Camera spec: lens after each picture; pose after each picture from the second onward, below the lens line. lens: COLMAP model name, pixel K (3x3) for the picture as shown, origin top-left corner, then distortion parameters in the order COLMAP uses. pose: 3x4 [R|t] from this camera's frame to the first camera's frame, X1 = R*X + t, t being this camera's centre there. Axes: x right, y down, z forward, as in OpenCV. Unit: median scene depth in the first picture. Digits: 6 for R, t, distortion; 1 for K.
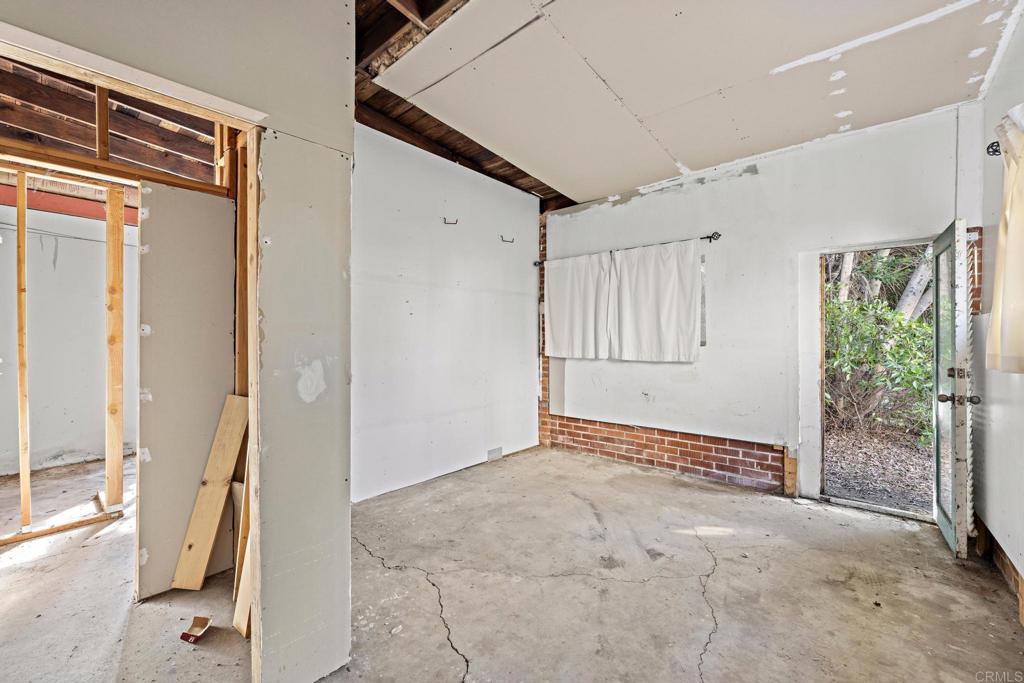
lens RADIAL K [[420.9, 0, 510.4], [0, 420.9, 341.5], [0, 0, 1]] dist [0.000703, -0.000146]
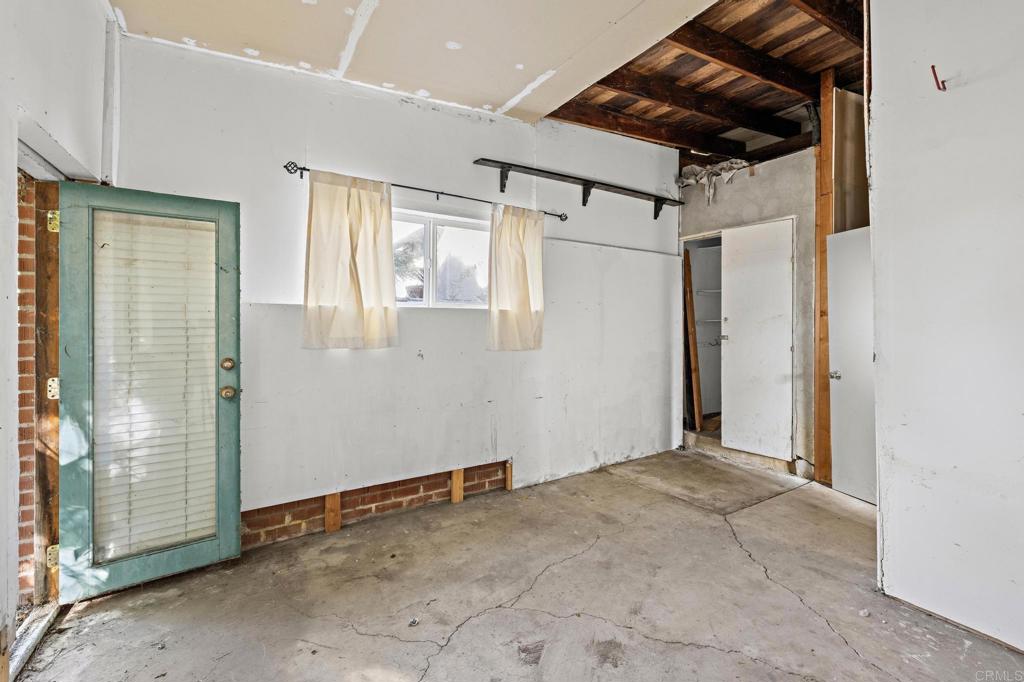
lens RADIAL K [[420.9, 0, 510.8], [0, 420.9, 321.5], [0, 0, 1]] dist [0.000703, -0.000146]
pose [[-0.952499, 0.004243, 0.304511, 0.190888], [0.004756, 0.999988, 0.000942, -0.020208], [-0.304503, 0.002345, -0.952508, 1.852643]]
